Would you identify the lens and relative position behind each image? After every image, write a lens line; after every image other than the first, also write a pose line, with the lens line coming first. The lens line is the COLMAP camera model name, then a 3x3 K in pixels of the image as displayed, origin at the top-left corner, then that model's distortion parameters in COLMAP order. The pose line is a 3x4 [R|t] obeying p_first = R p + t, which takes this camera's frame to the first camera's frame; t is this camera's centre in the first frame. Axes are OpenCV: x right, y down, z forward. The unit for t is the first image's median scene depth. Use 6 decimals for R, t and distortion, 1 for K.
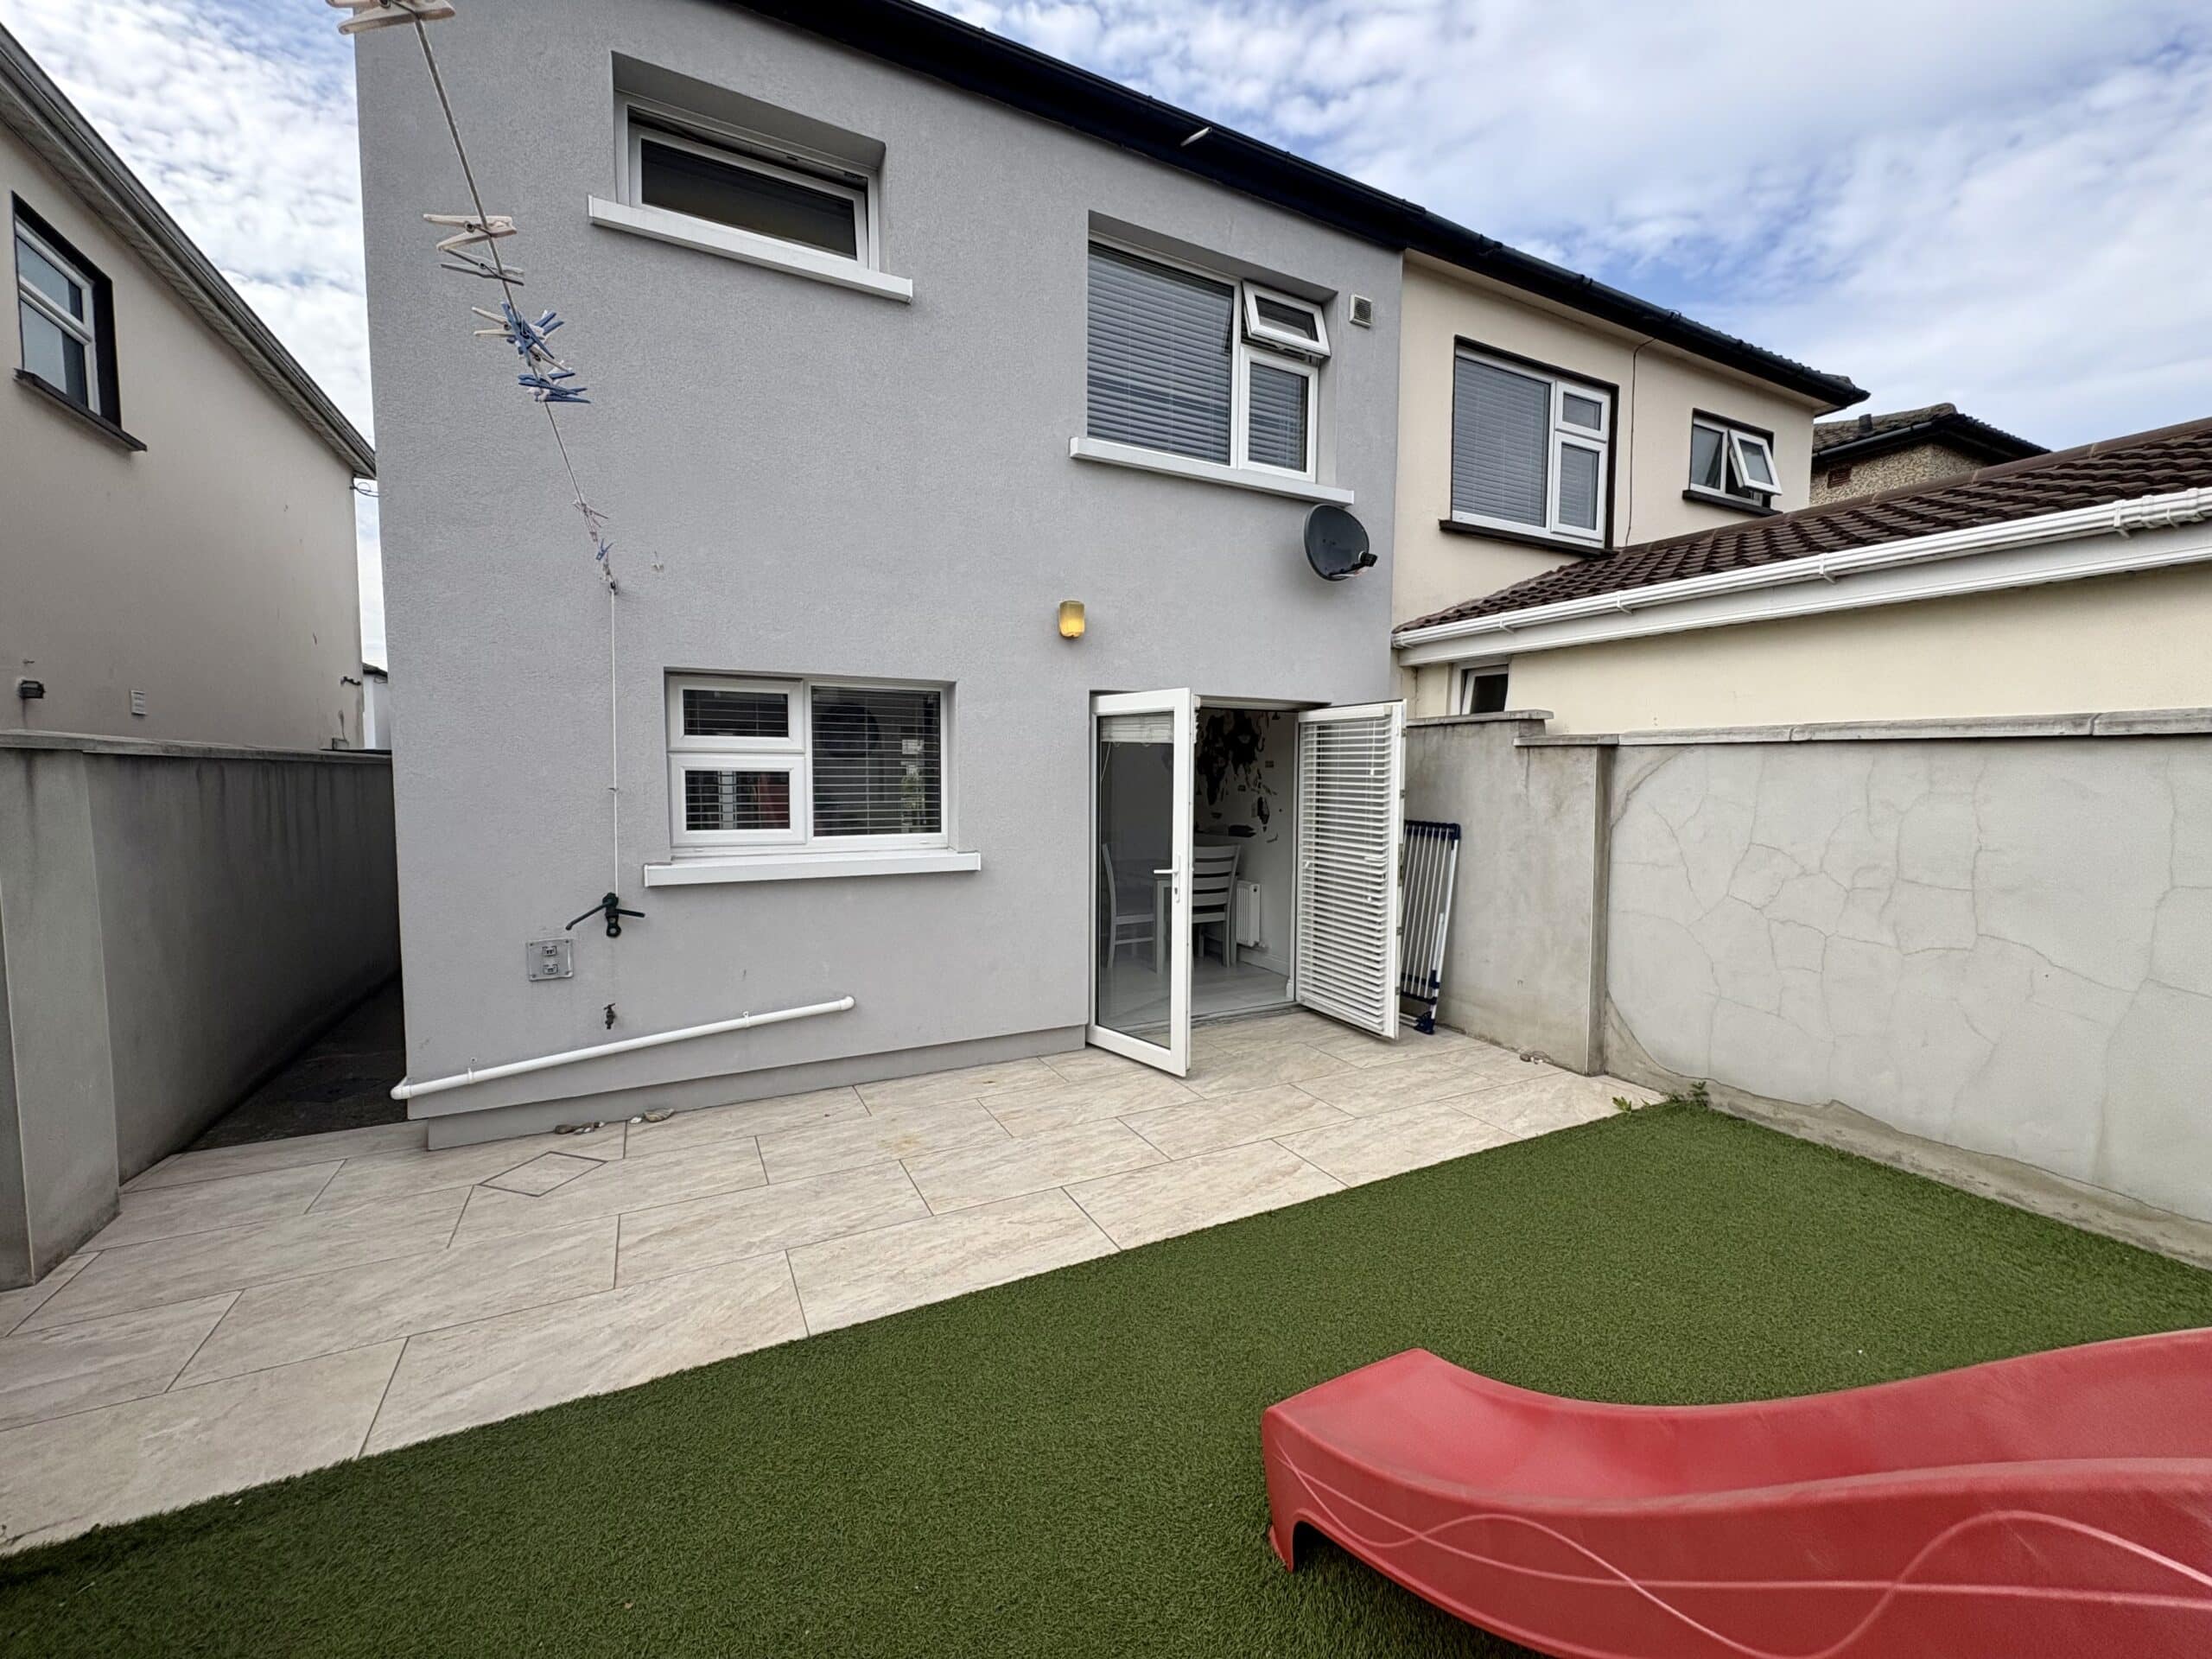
lens RADIAL K [[878.3, 0, 1104.3], [0, 878.3, 826.3], [0, 0, 1]] dist [-0.000448, 0.000449]
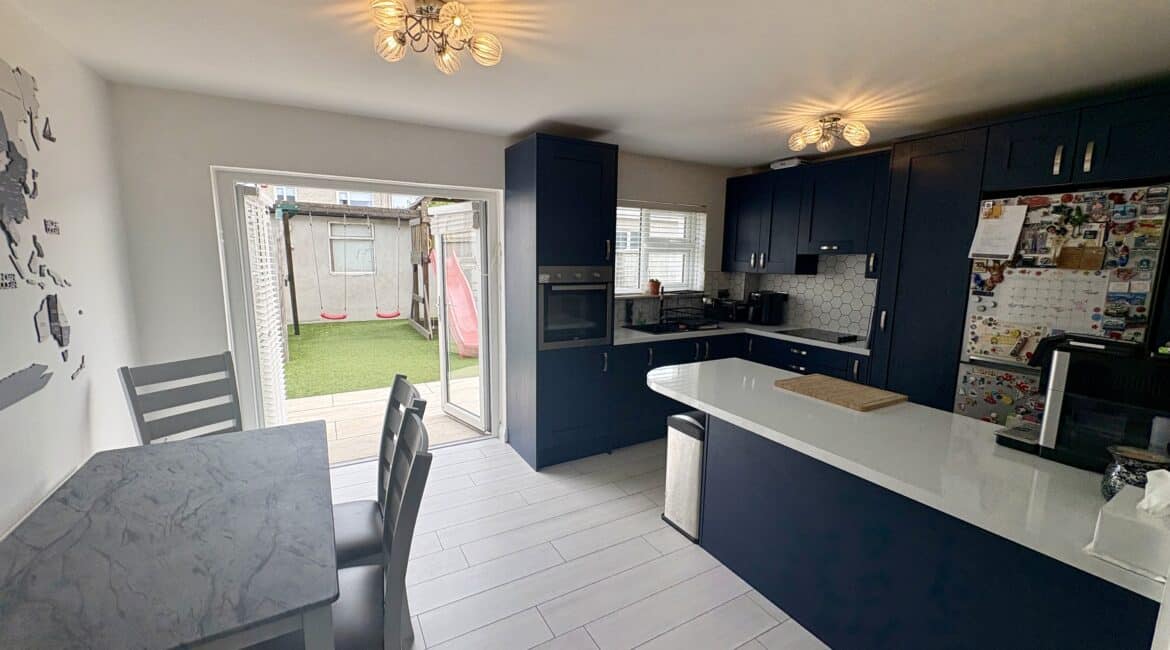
lens RADIAL K [[464.8, 0, 583.7], [0, 464.8, 323.4], [0, 0, 1]] dist [-0.000712, 0.000052]
pose [[-0.998802, -0.010132, -0.047865, -0.163877], [-0.019807, 0.978301, 0.206240, -0.122743], [0.044737, 0.206941, -0.977330, 2.031936]]
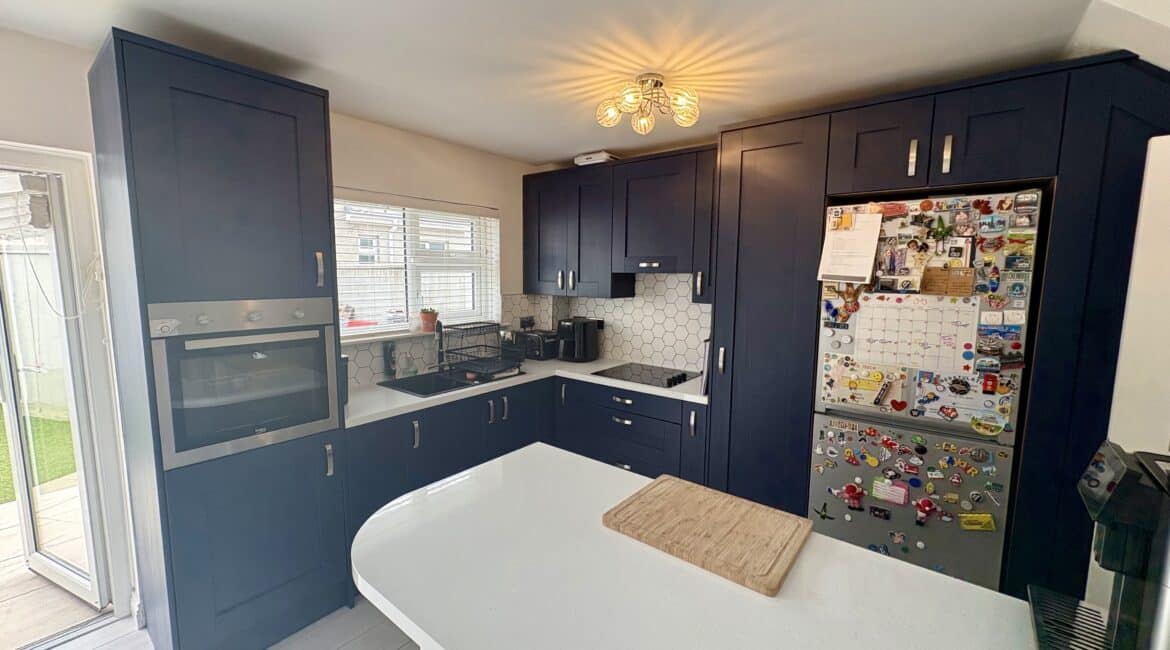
lens RADIAL K [[464.8, 0, 583.7], [0, 464.8, 323.4], [0, 0, 1]] dist [-0.000712, 0.000052]
pose [[-0.907638, 0.034997, -0.418293, -0.280573], [-0.039437, 0.985000, 0.167985, -0.117753], [0.417898, 0.168965, -0.892643, 1.768930]]
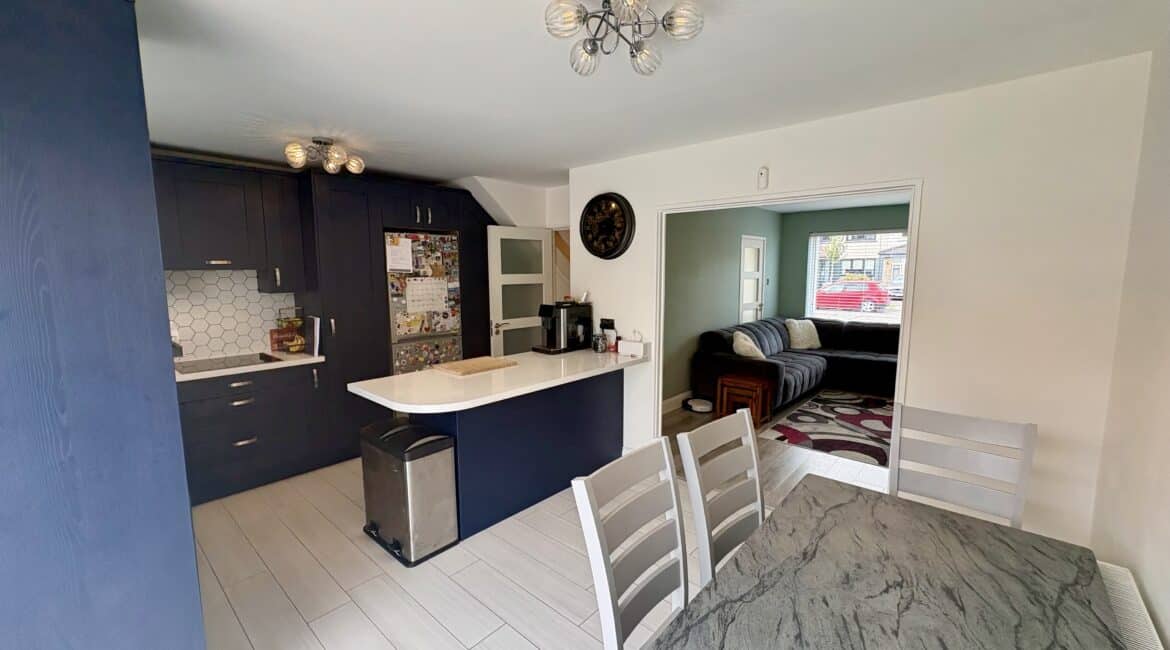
lens RADIAL K [[464.8, 0, 583.7], [0, 464.8, 323.4], [0, 0, 1]] dist [-0.000712, 0.000052]
pose [[0.365884, 0.103702, -0.924865, 0.264117], [-0.054343, 0.994458, 0.090006, -0.092855], [0.929073, 0.017328, 0.369491, 1.455041]]
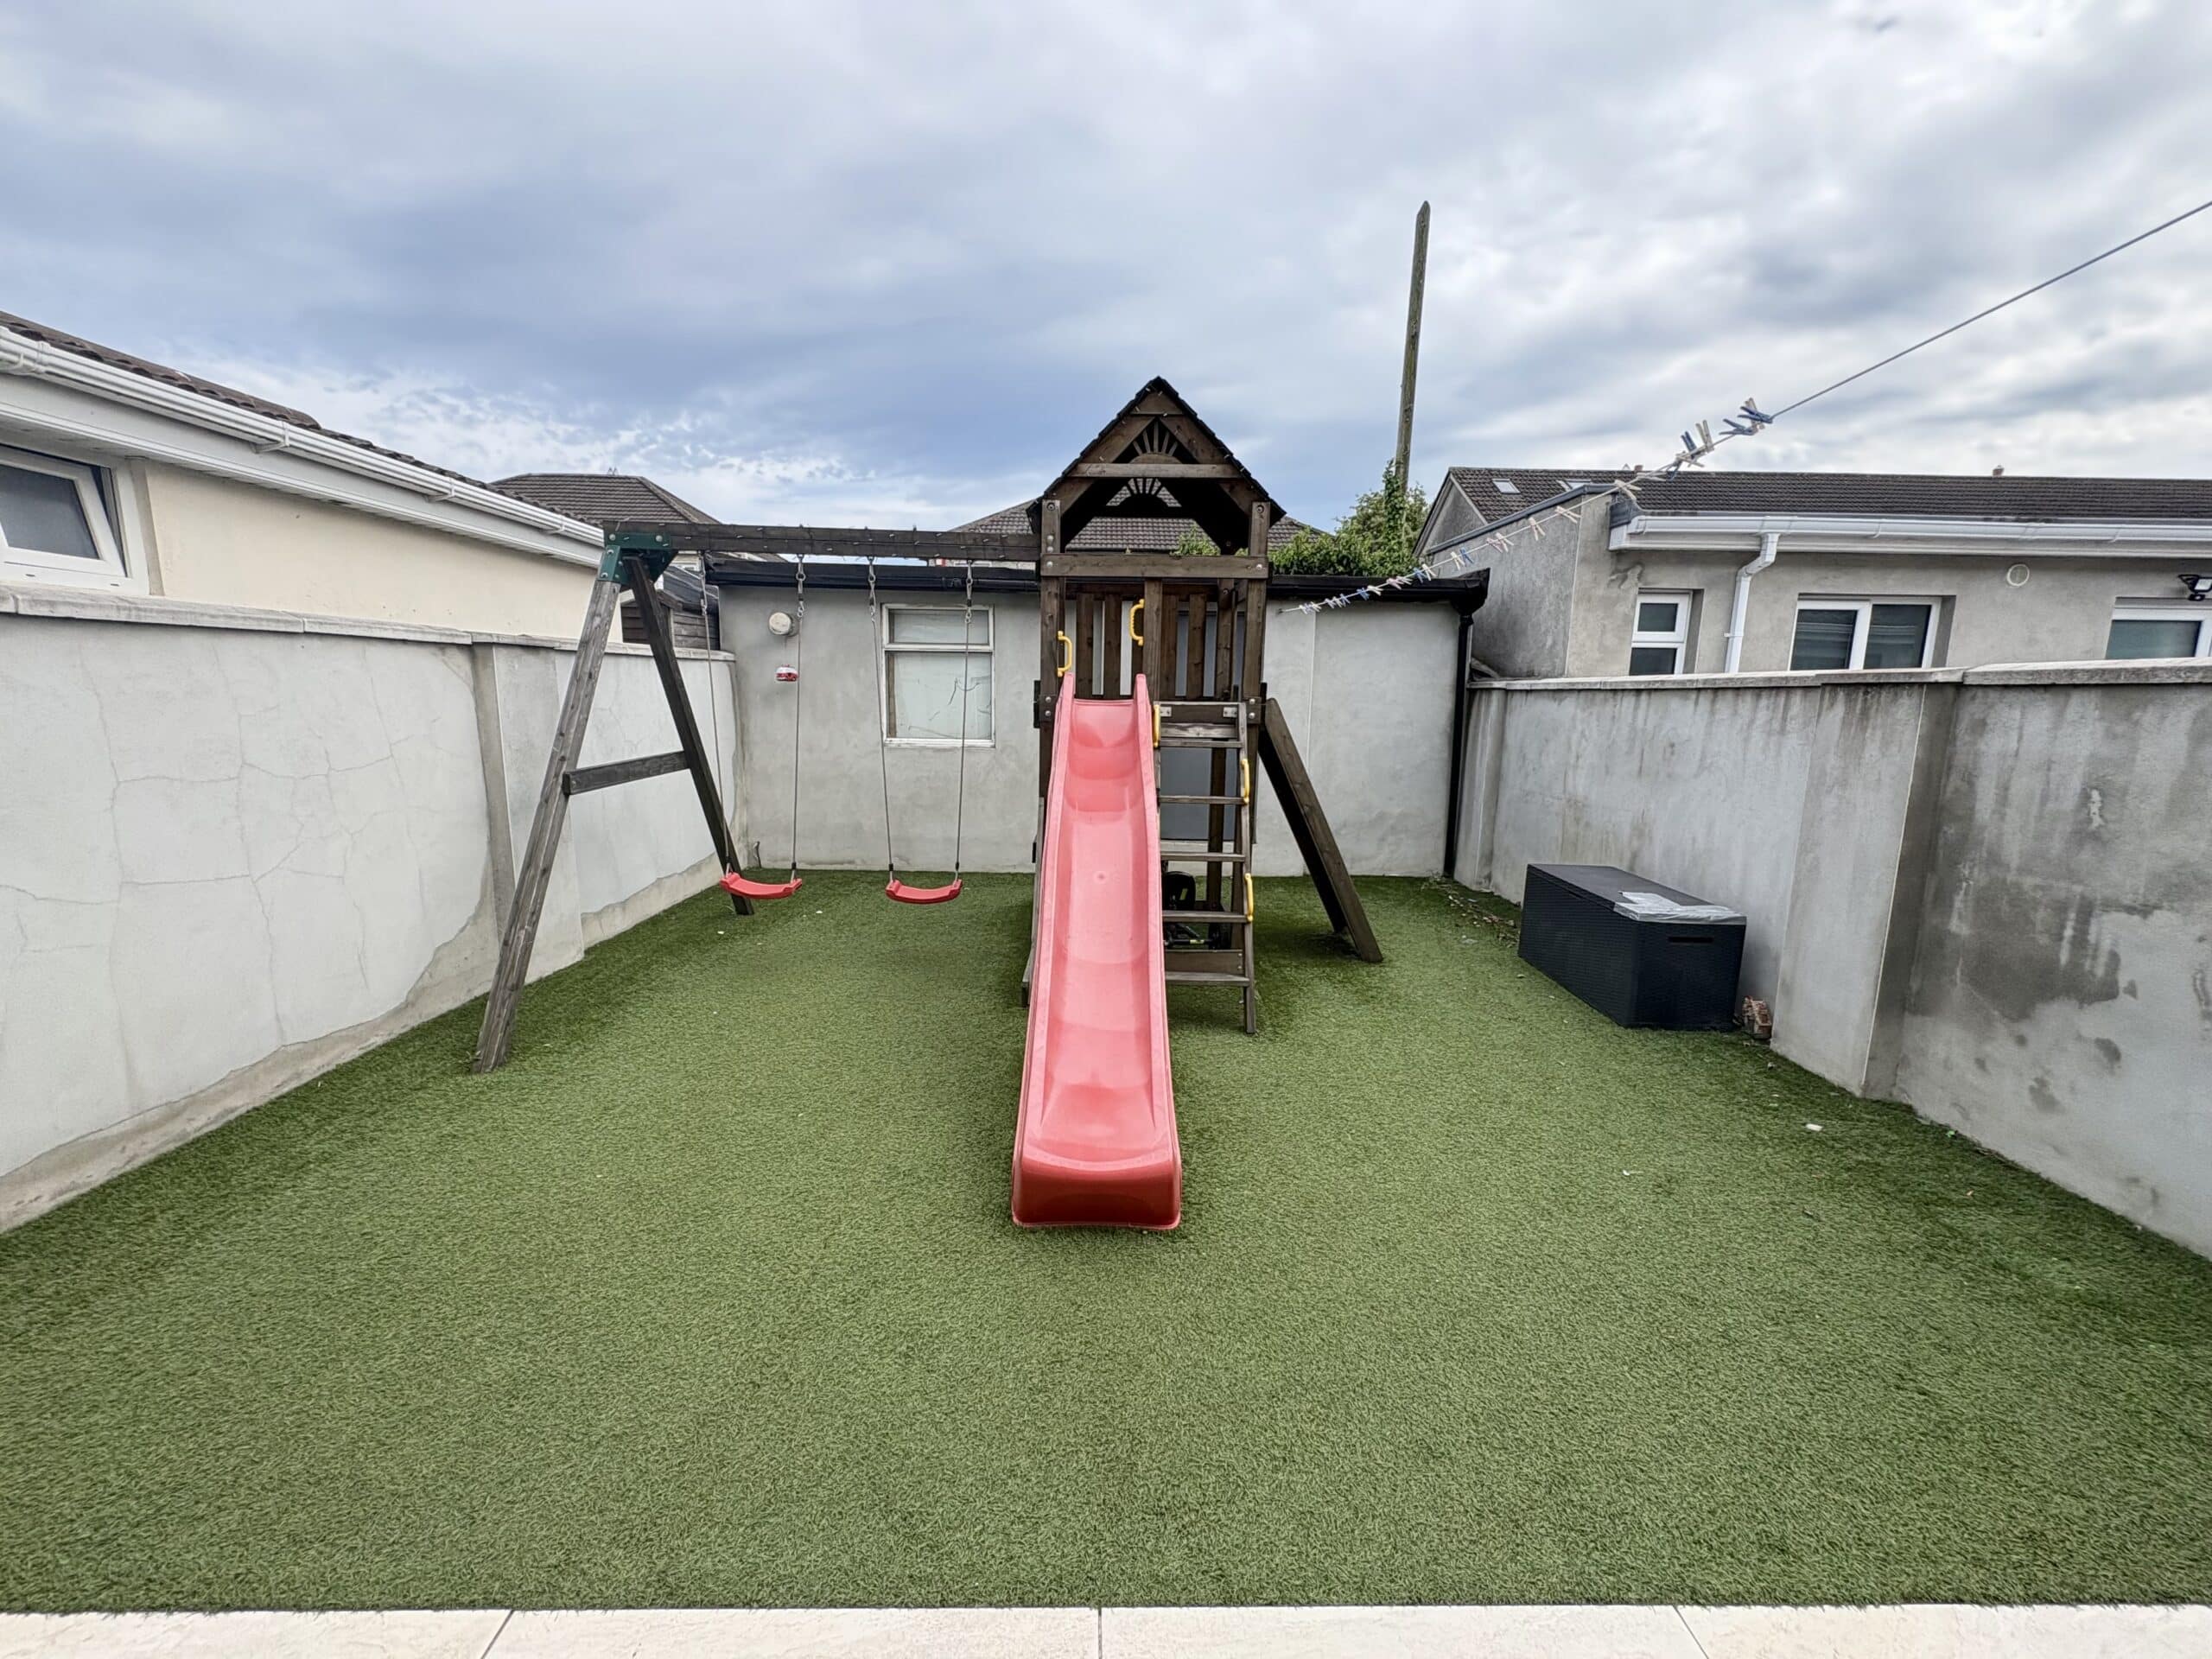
lens RADIAL K [[878.3, 0, 1104.3], [0, 878.3, 826.3], [0, 0, 1]] dist [-0.000448, 0.000449]
pose [[-0.897484, -0.083883, 0.432997, -0.111638], [0.009809, 0.977708, 0.209740, -0.049802], [-0.440938, 0.192485, -0.876654, 0.912962]]
